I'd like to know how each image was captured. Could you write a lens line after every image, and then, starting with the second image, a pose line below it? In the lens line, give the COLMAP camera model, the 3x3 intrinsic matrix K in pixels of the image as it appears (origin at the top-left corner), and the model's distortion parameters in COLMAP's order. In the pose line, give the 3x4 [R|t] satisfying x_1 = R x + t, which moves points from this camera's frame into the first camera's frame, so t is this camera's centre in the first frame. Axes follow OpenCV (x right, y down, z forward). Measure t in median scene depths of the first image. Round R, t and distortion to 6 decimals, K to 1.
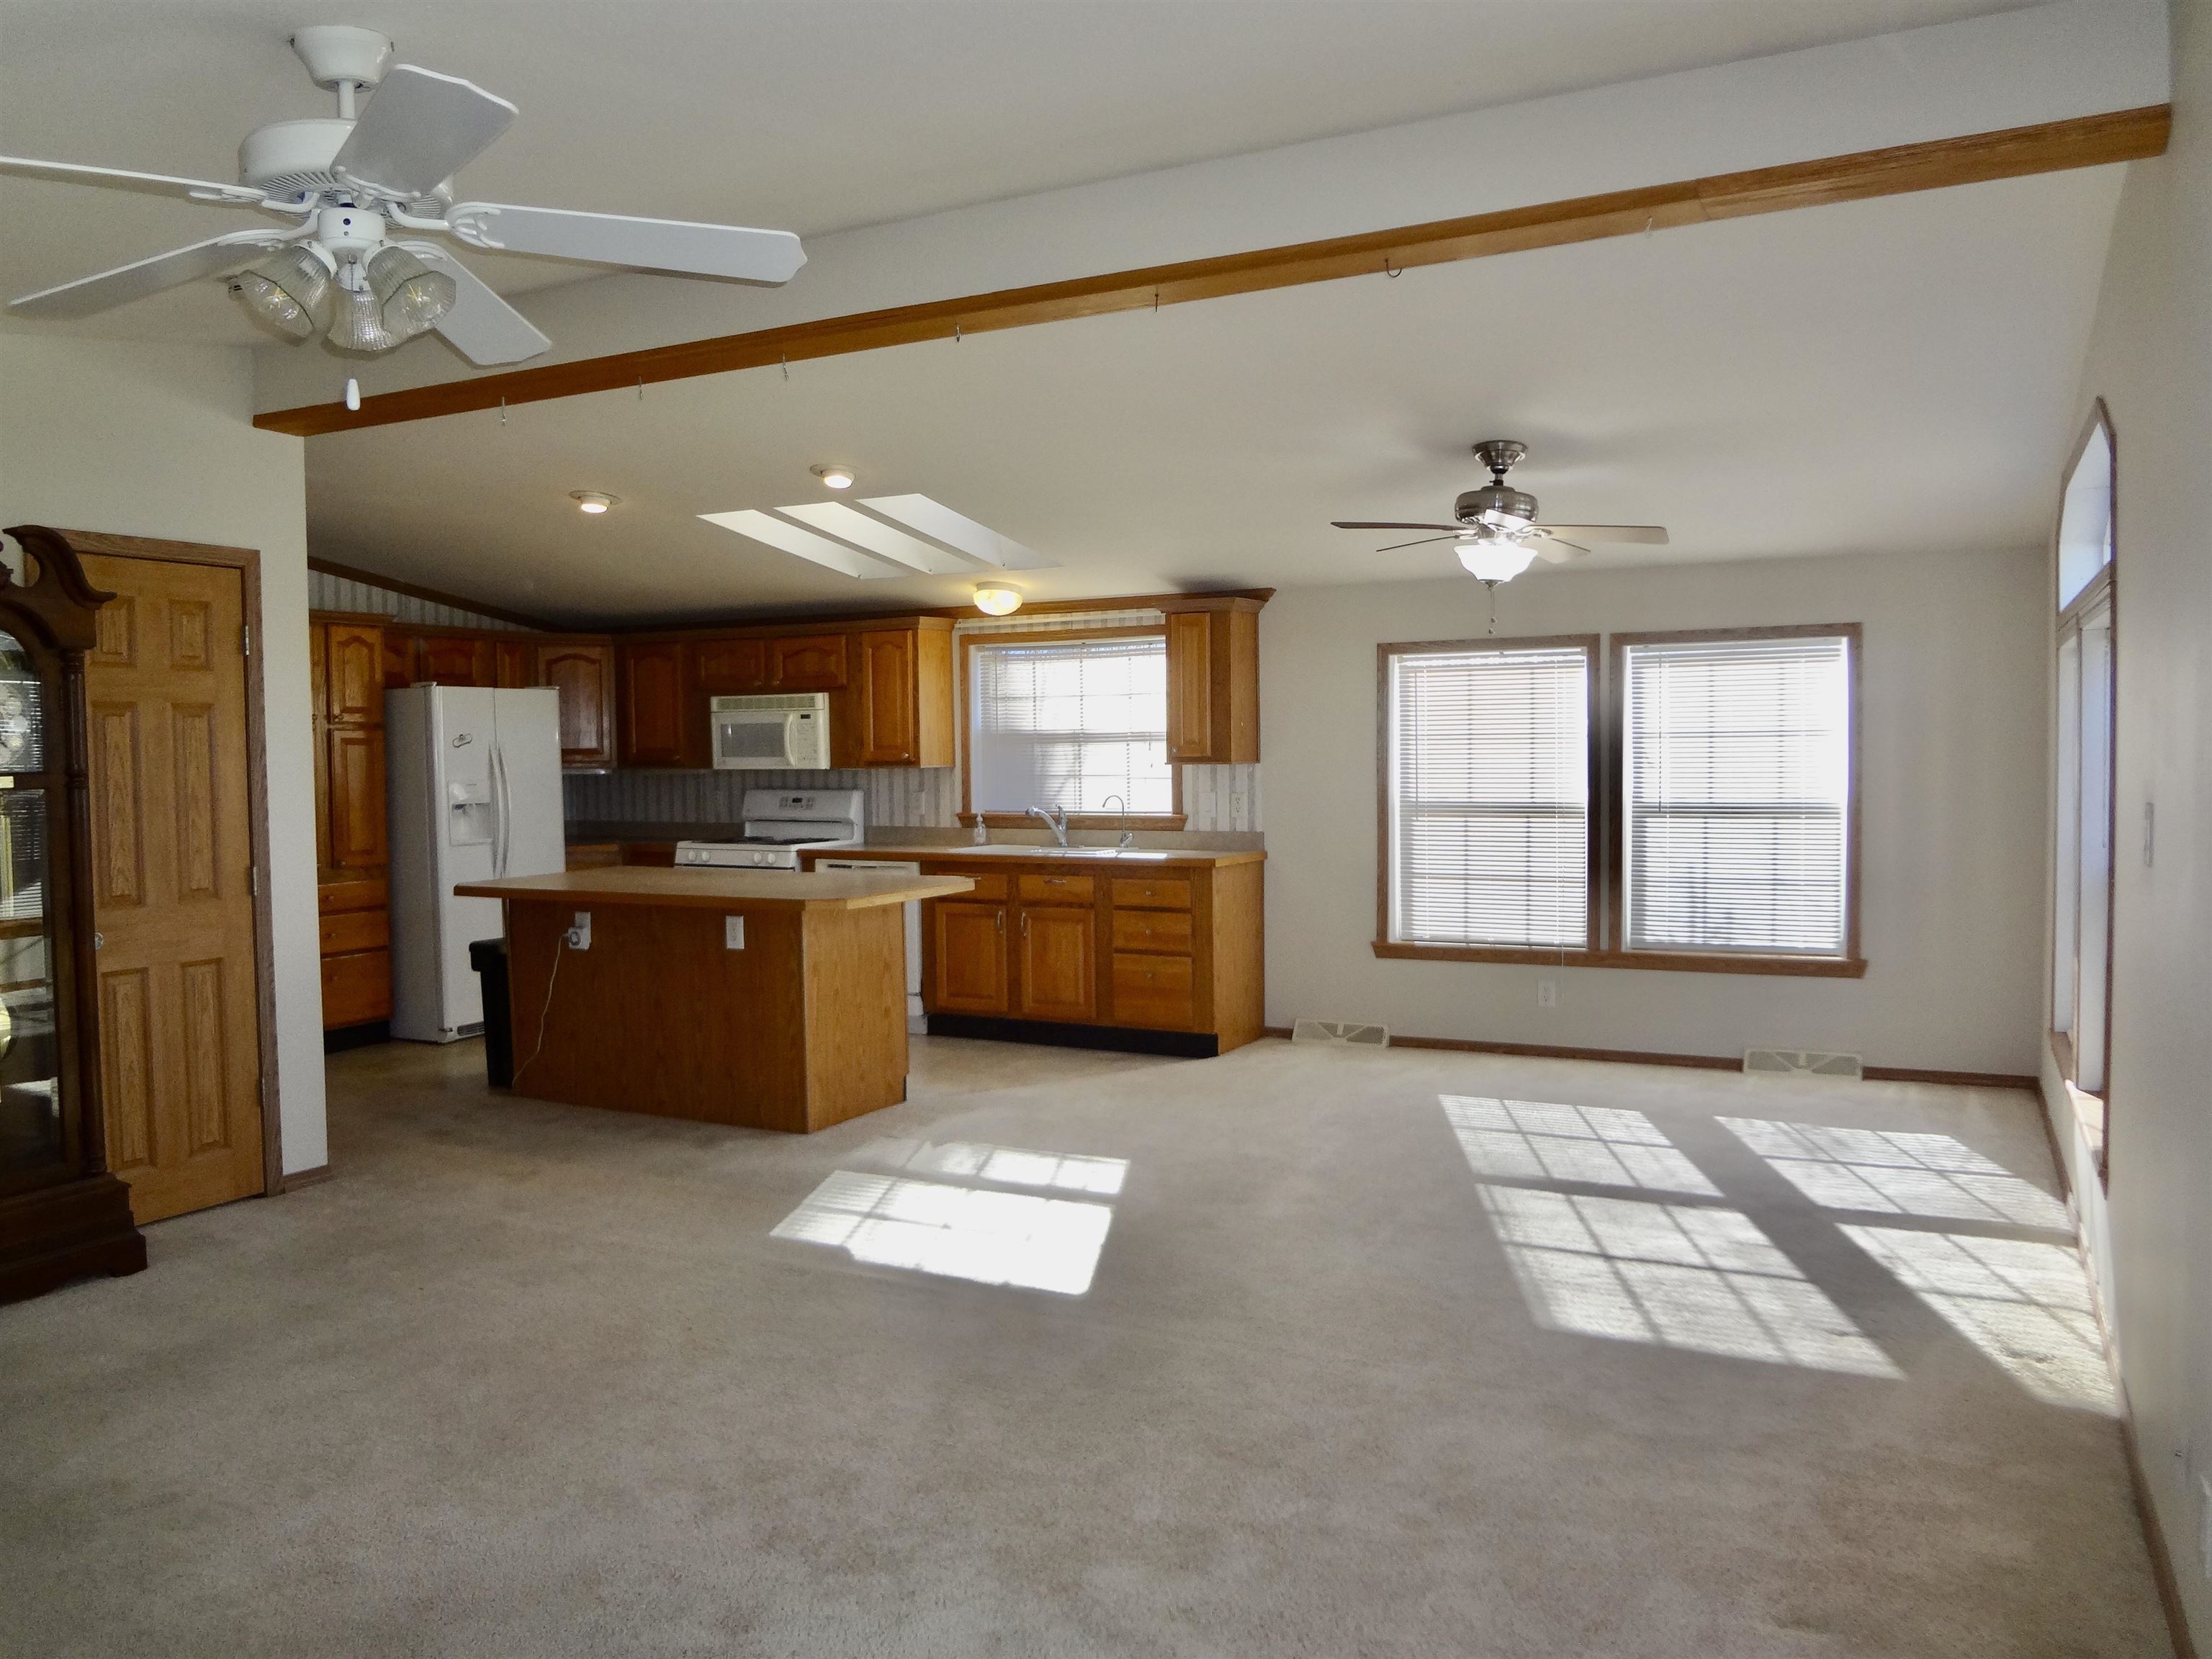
lens RADIAL K [[1654.9, 0, 1091.5], [0, 1654.9, 830.8], [0, 0, 1]] dist [-0.044121, 0.005752]
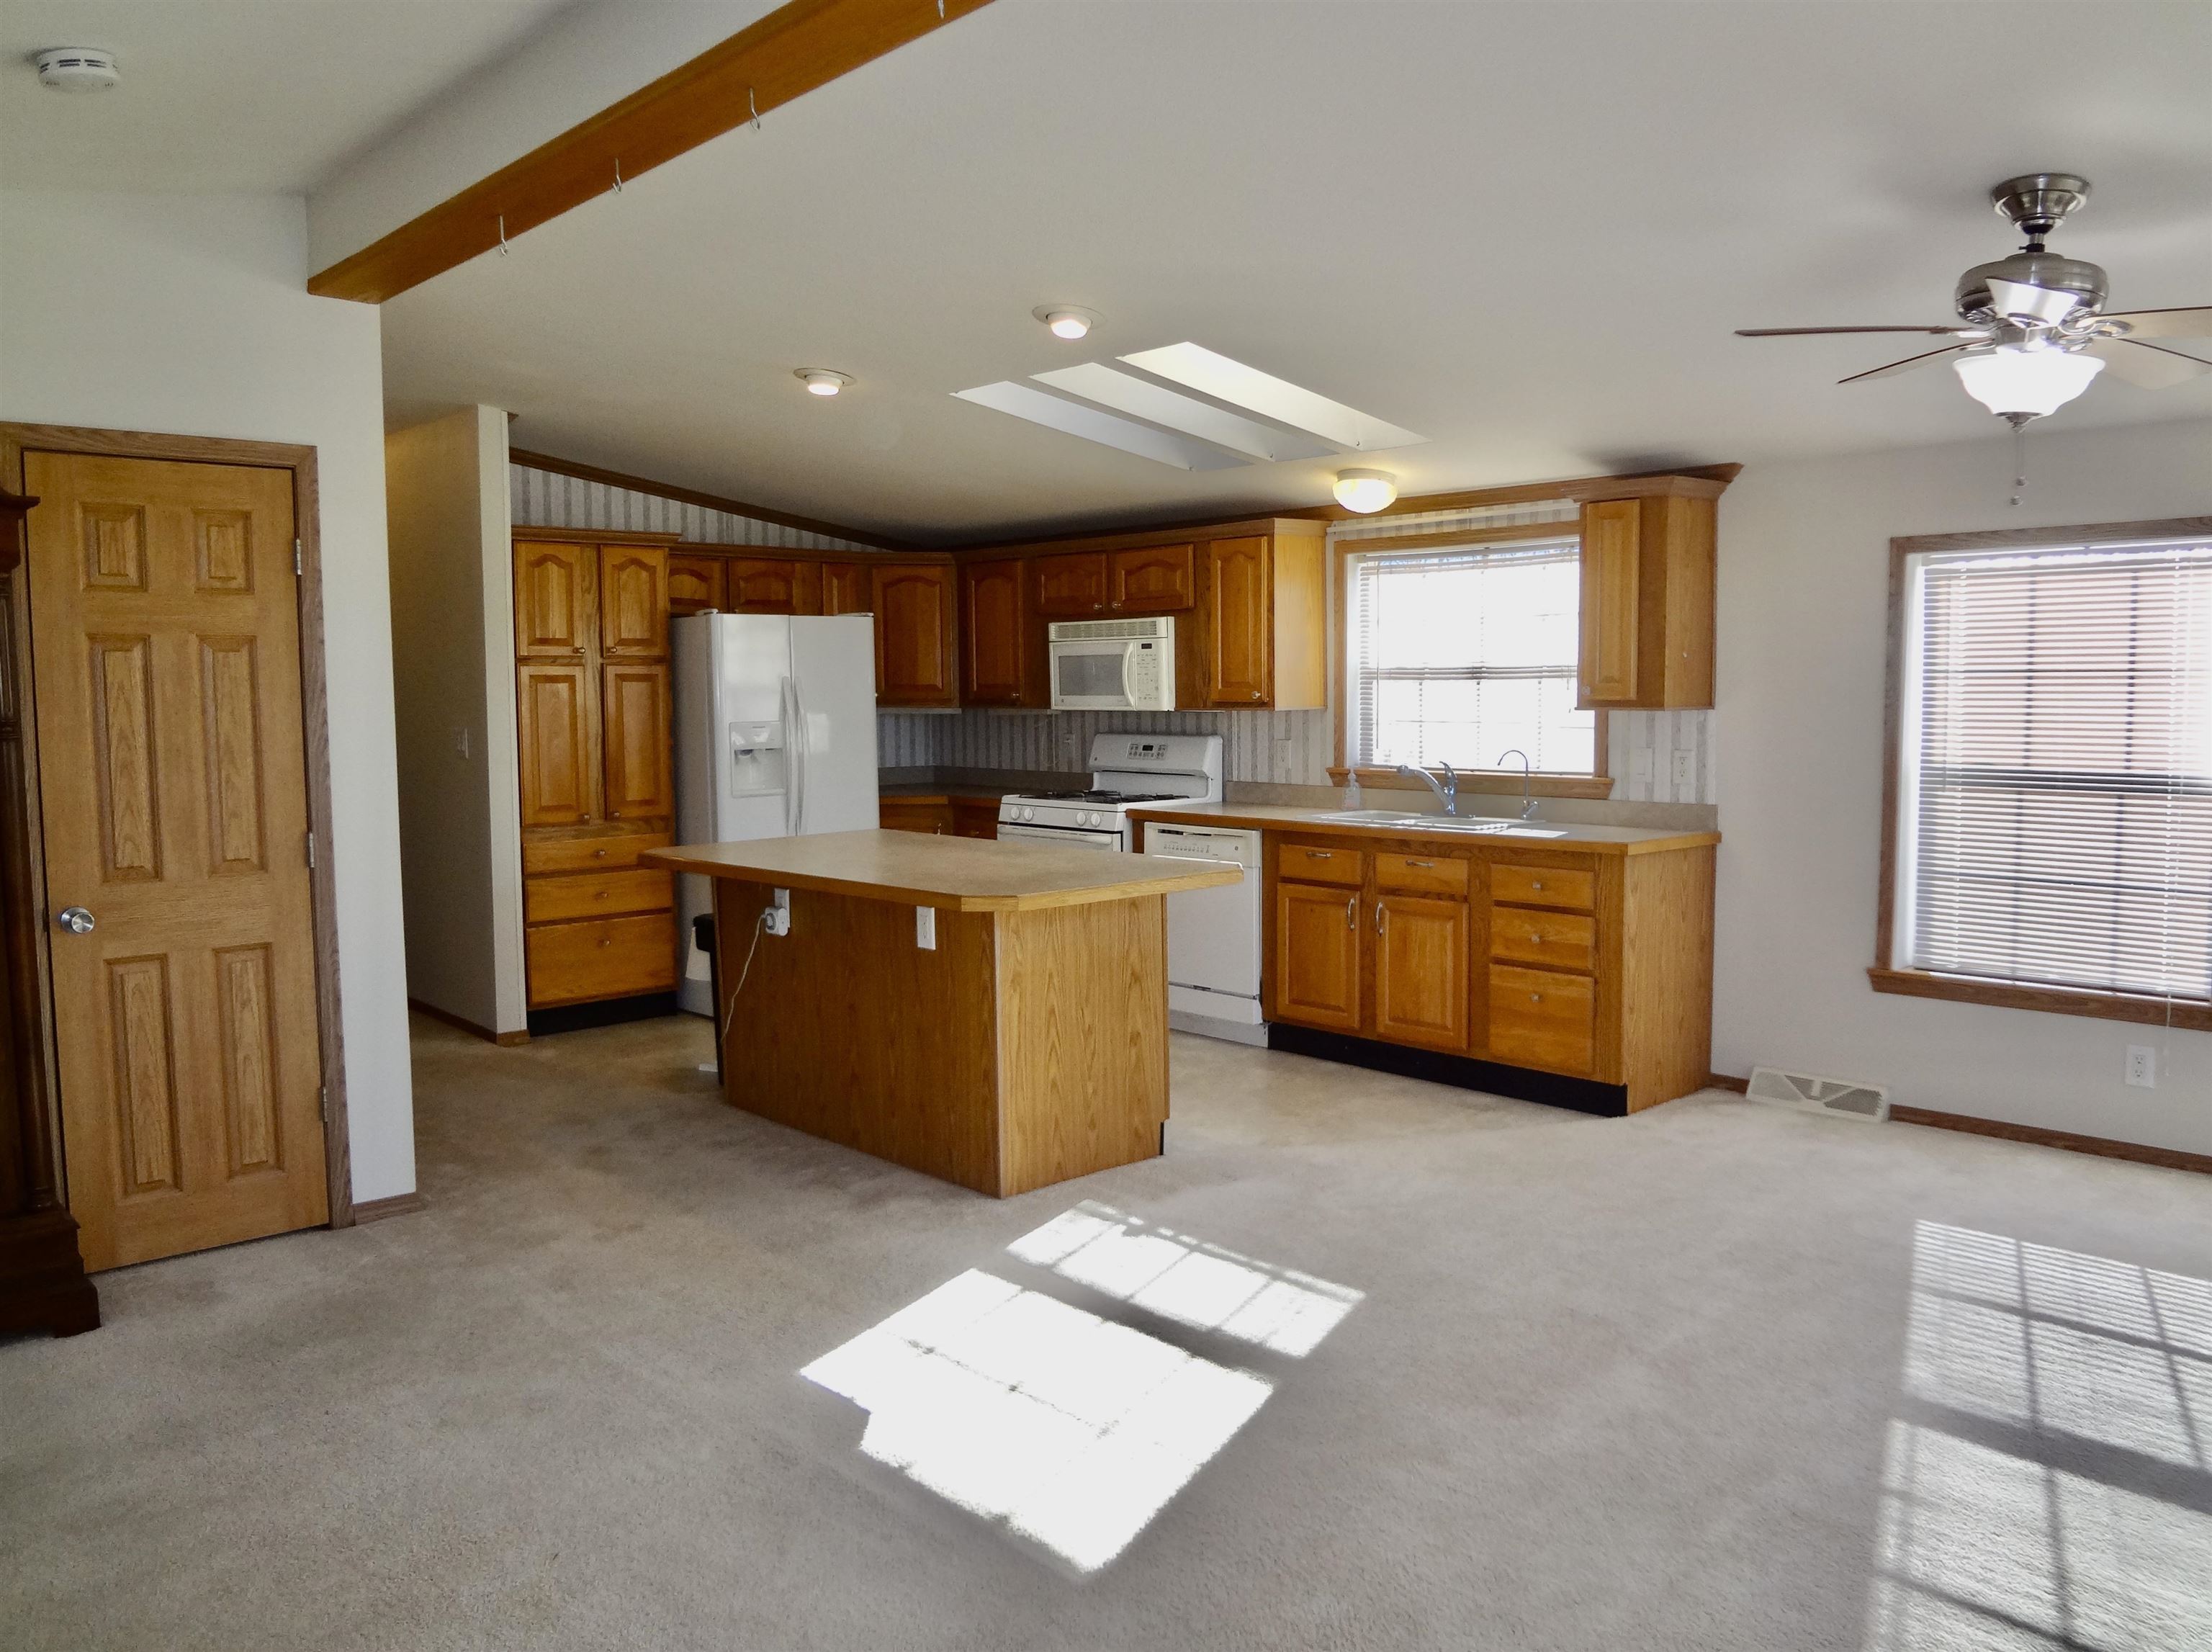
lens RADIAL K [[1688.0, 0, 1102.4], [0, 1688.0, 832.2], [0, 0, 1]] dist [-0.048973, 0.008623]
pose [[0.942950, 0.031449, -0.331447, 0.100187], [-0.018025, 0.998891, 0.043500, -0.015460], [0.332447, -0.035044, 0.942471, 0.237543]]
